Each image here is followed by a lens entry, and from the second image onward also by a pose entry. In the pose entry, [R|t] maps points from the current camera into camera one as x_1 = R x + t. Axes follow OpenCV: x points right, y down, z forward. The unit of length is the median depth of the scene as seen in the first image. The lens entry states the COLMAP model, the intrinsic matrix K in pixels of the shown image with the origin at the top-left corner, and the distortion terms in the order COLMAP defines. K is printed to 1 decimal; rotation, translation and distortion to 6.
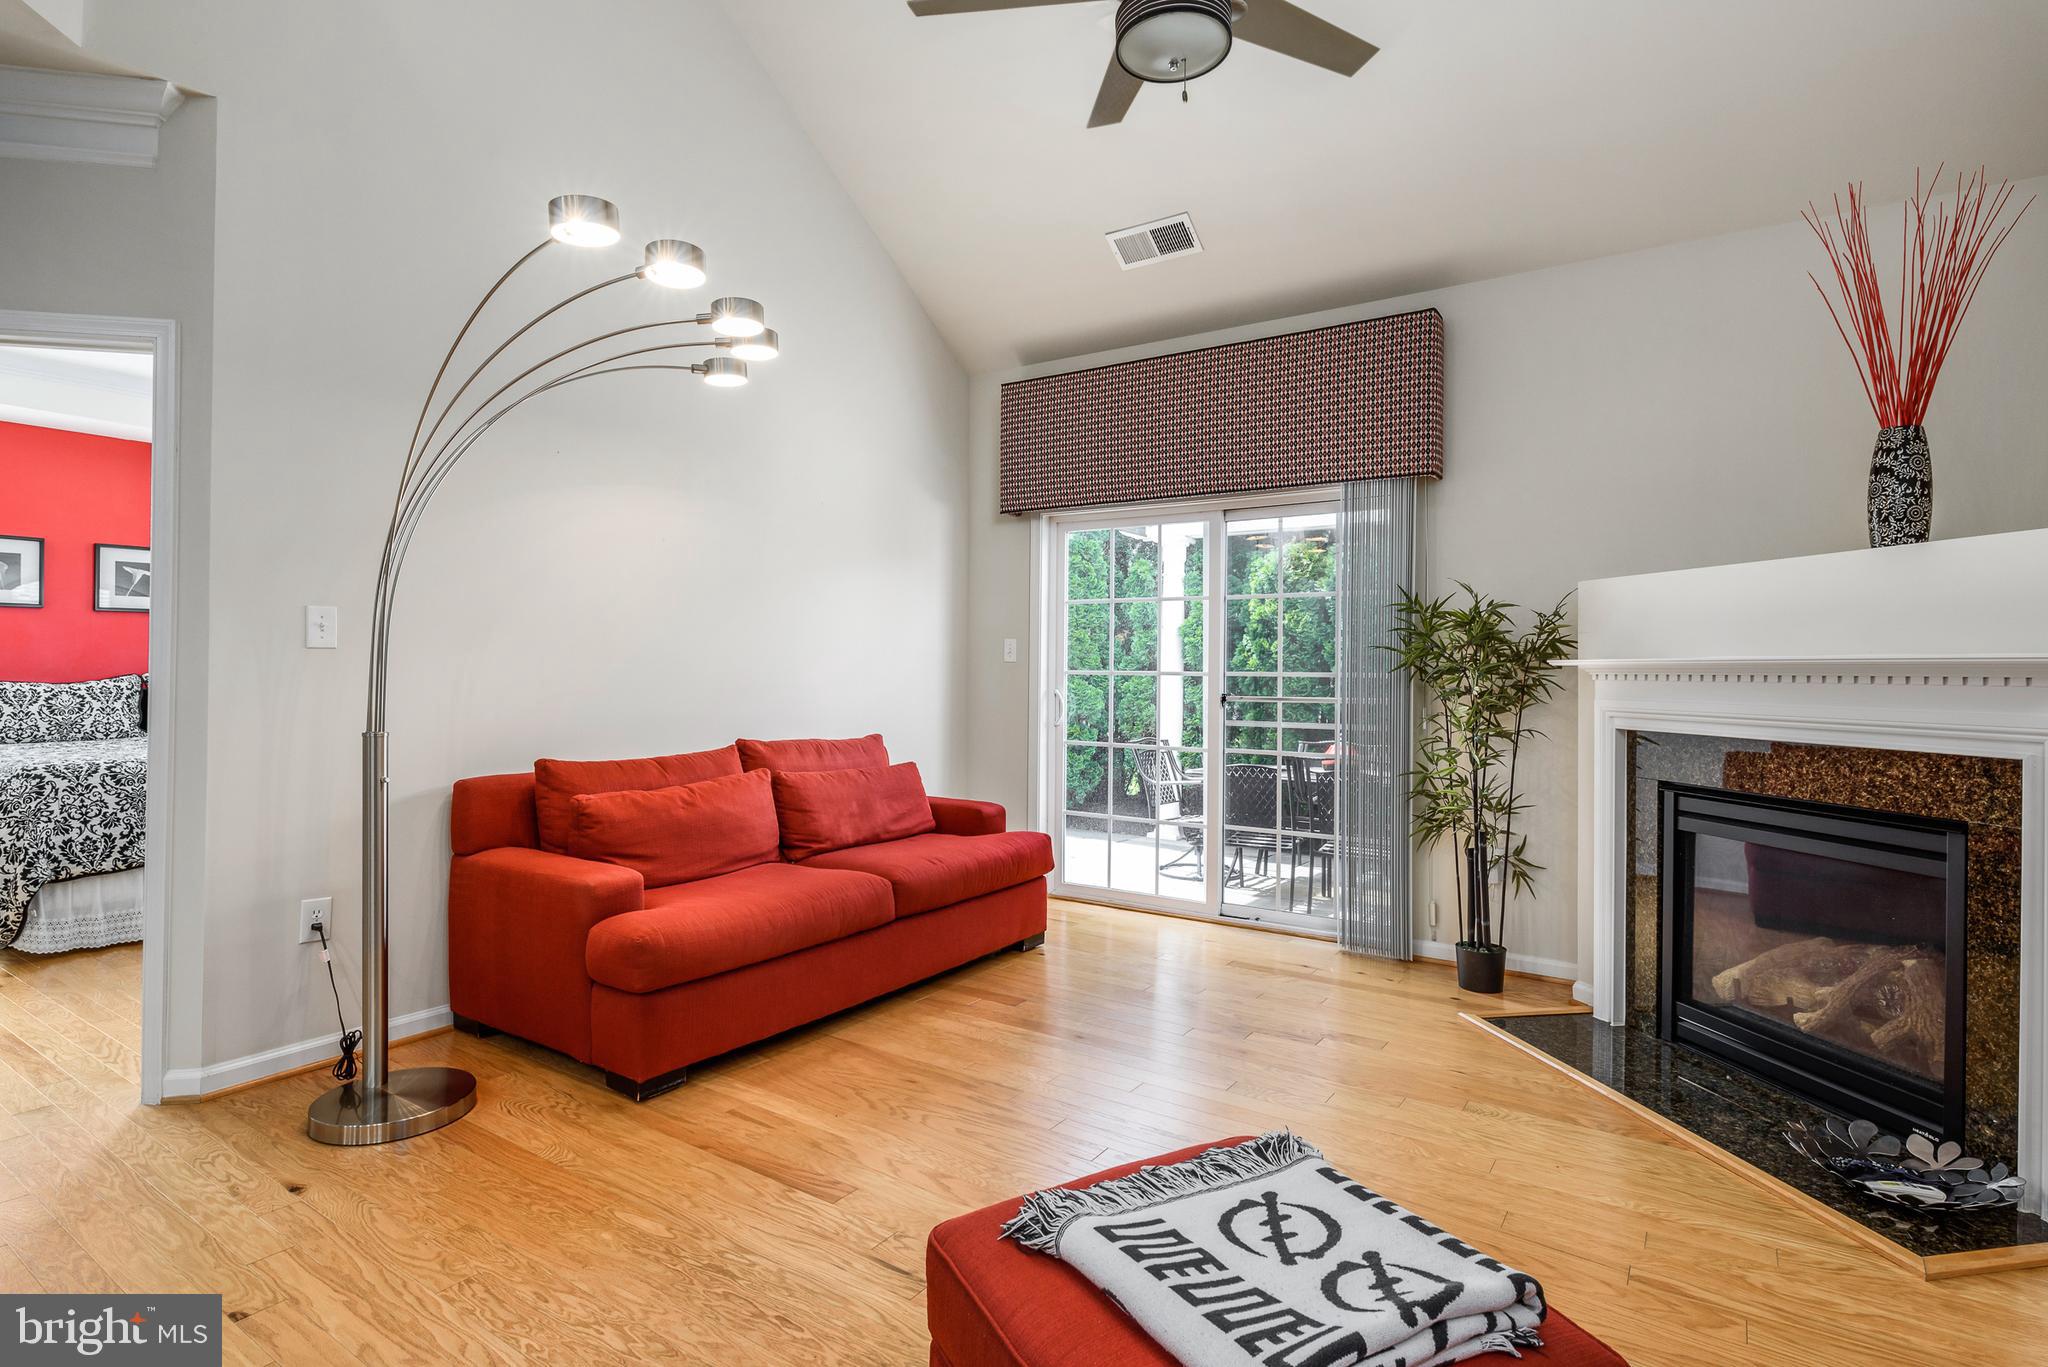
lens RADIAL K [[1038.9, 0, 1001.7], [0, 1038.9, 655.8], [0, 0, 1]] dist [0.001419, 0.000018]
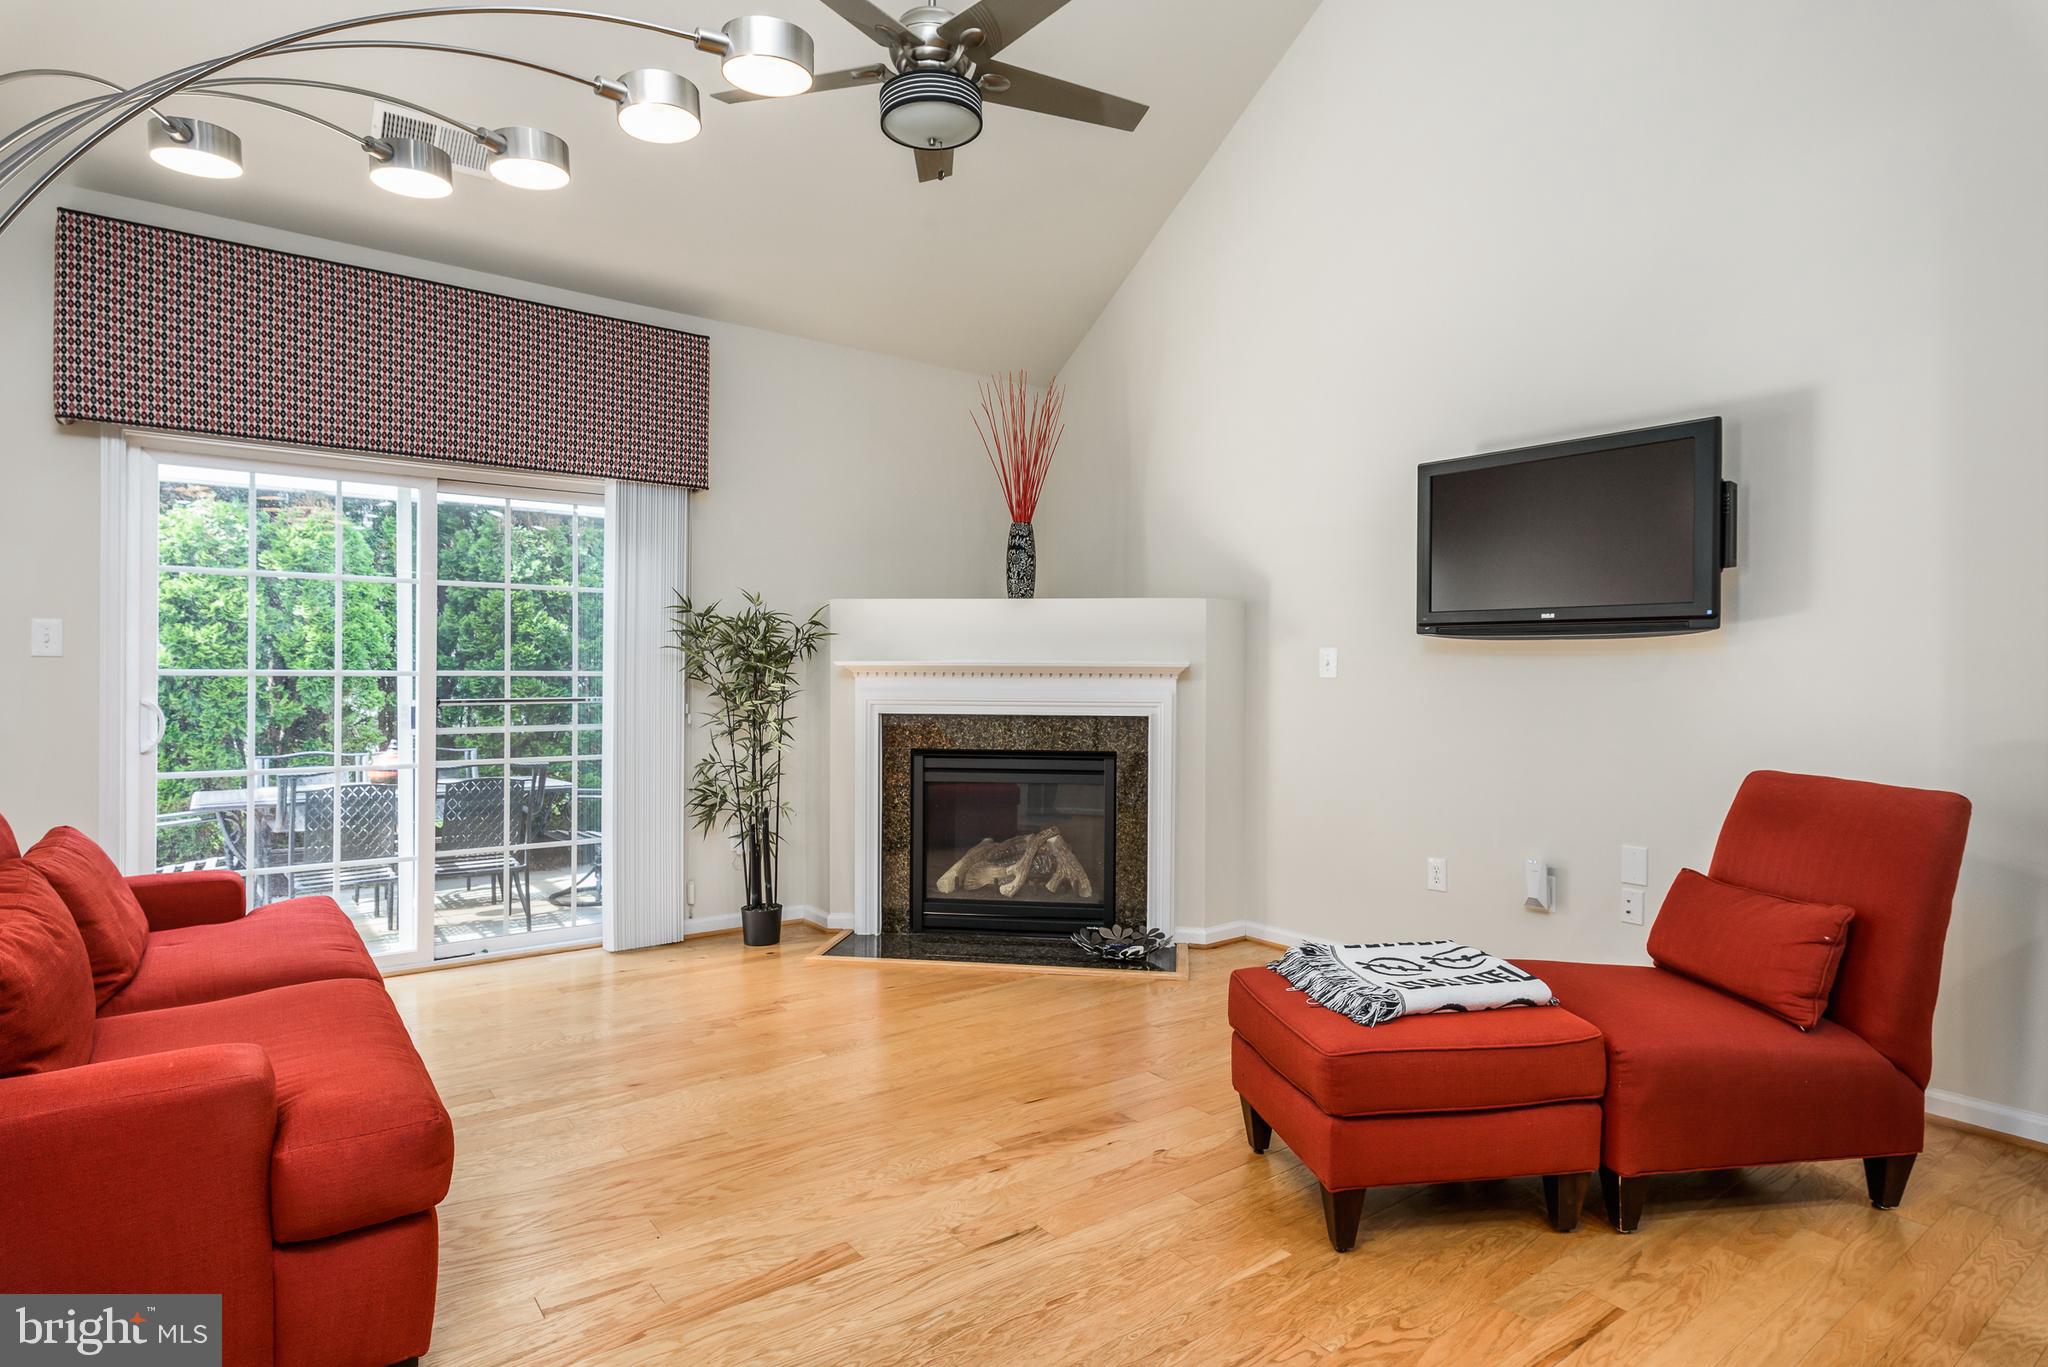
lens RADIAL K [[1090.4, 0, 1041.3], [0, 1090.4, 675.3], [0, 0, 1]] dist [-0.005805, 0.000737]
pose [[0.305648, -0.008203, 0.952109, -0.647741], [-0.015268, 0.999792, 0.013516, -0.000574], [-0.952022, -0.018668, 0.305459, 0.360588]]
